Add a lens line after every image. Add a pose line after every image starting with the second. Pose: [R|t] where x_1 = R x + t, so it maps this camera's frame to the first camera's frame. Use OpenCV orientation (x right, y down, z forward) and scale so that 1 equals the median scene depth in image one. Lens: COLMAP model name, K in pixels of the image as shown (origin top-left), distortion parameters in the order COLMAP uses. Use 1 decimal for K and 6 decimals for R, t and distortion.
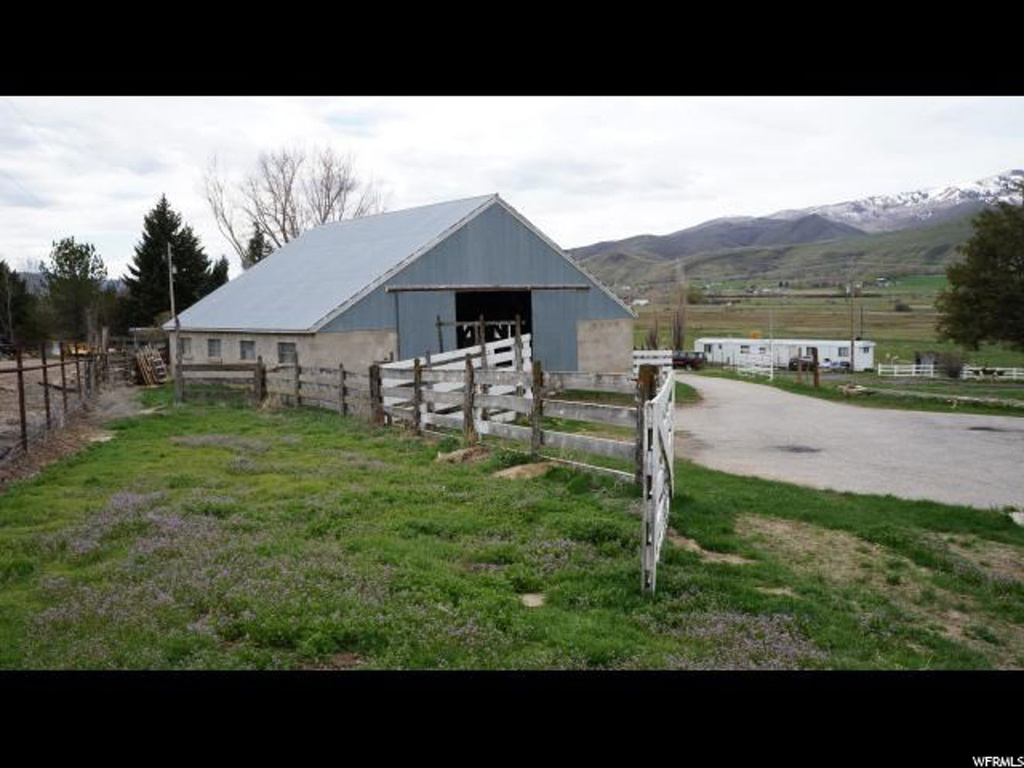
lens RADIAL K [[852.0, 0, 515.1], [0, 852.0, 384.0], [0, 0, 1]] dist [-0.169334, 0.158188]
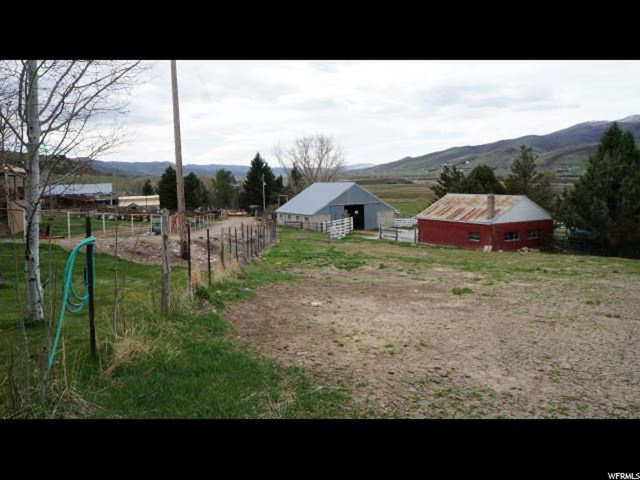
lens RADIAL K [[532.5, 0, 321.9], [0, 532.5, 240.0], [0, 0, 1]] dist [-0.169334, 0.158188]
pose [[0.973296, 0.021311, -0.228562, 0.454666], [-0.016708, 0.999617, 0.022056, 0.010507], [0.228944, -0.017648, 0.973280, -1.728620]]
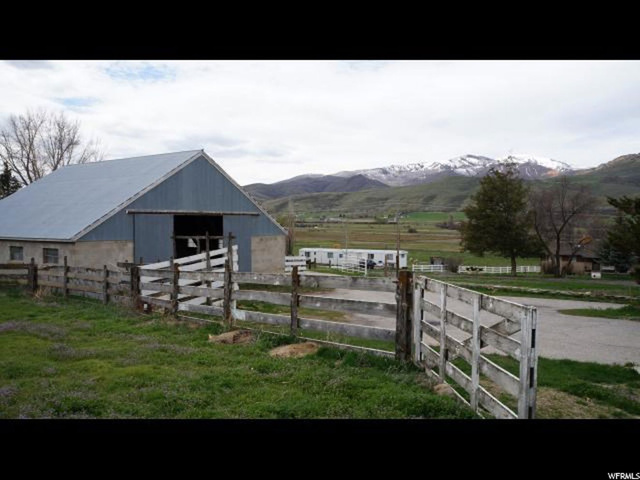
lens RADIAL K [[532.5, 0, 321.9], [0, 532.5, 240.0], [0, 0, 1]] dist [-0.169334, 0.158188]
pose [[0.962877, 0.016329, 0.269448, -0.067778], [0.001965, 0.997718, -0.067485, -0.005096], [-0.269935, 0.065510, 0.960647, 0.073307]]
